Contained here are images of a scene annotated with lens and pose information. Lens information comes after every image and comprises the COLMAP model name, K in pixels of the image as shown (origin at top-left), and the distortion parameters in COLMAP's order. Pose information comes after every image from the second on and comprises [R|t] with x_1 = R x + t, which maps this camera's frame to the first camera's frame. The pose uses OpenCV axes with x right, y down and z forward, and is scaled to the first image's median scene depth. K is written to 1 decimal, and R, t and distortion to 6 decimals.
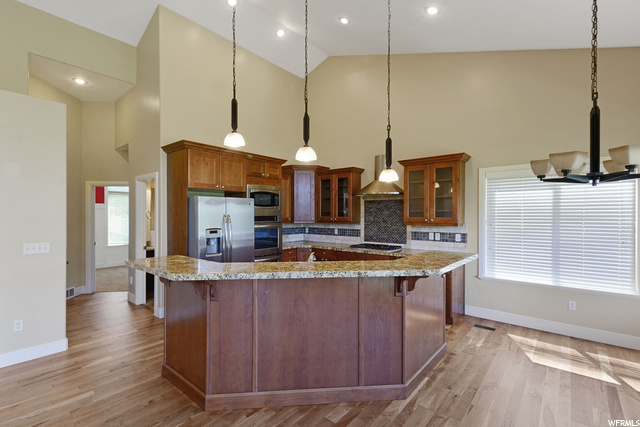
lens RADIAL K [[290.1, 0, 321.2], [0, 290.1, 214.0], [0, 0, 1]] dist [0.024165, -0.005386]
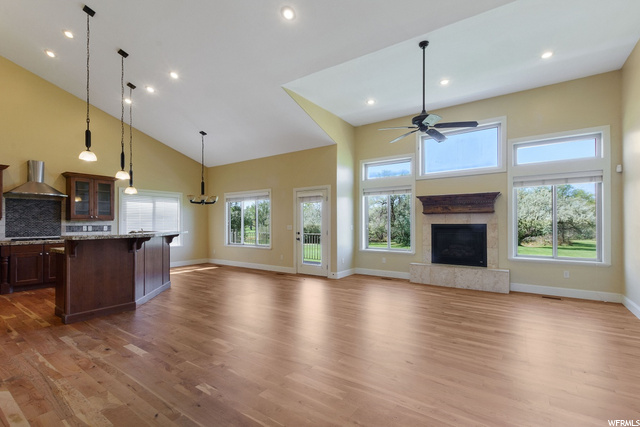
lens RADIAL K [[290.1, 0, 323.1], [0, 290.1, 219.2], [0, 0, 1]] dist [0.024165, -0.005386]
pose [[-0.104477, 0.011839, 0.994457, -1.248764], [0.001019, 0.999930, -0.011797, 0.052458], [-0.994527, -0.000219, -0.104482, -0.012447]]
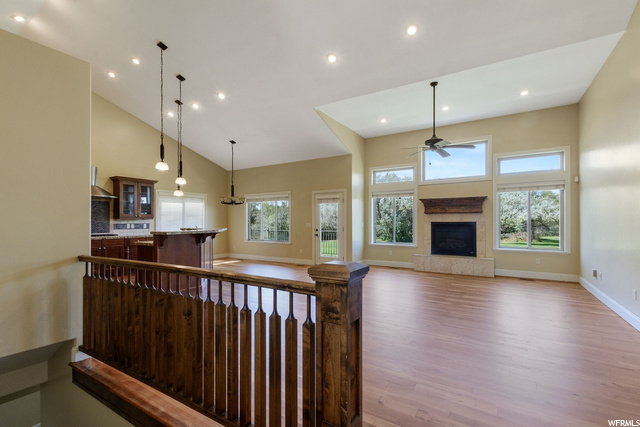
lens RADIAL K [[290.1, 0, 321.8], [0, 290.1, 218.0], [0, 0, 1]] dist [0.024165, -0.005386]
pose [[-0.164856, 0.009359, 0.986273, -1.473185], [0.002018, 0.999956, -0.009151, 0.051542], [-0.986316, 0.000481, -0.164867, 0.229803]]
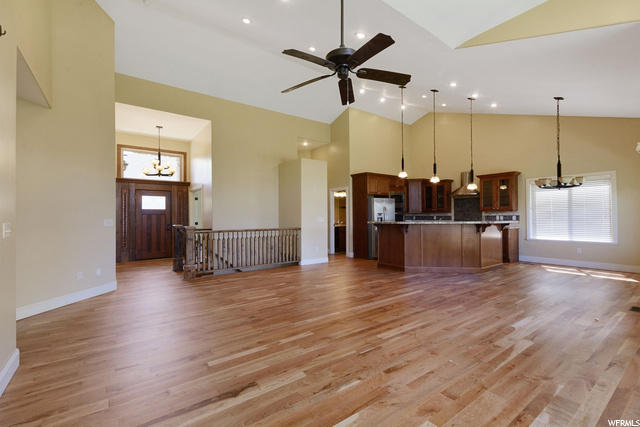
lens RADIAL K [[290.1, 0, 317.3], [0, 290.1, 212.7], [0, 0, 1]] dist [0.024165, -0.005386]
pose [[0.972950, -0.012105, -0.230700, -0.287903], [0.009854, 0.999892, -0.010908, 0.057615], [0.230807, 0.008340, 0.972964, -1.021571]]
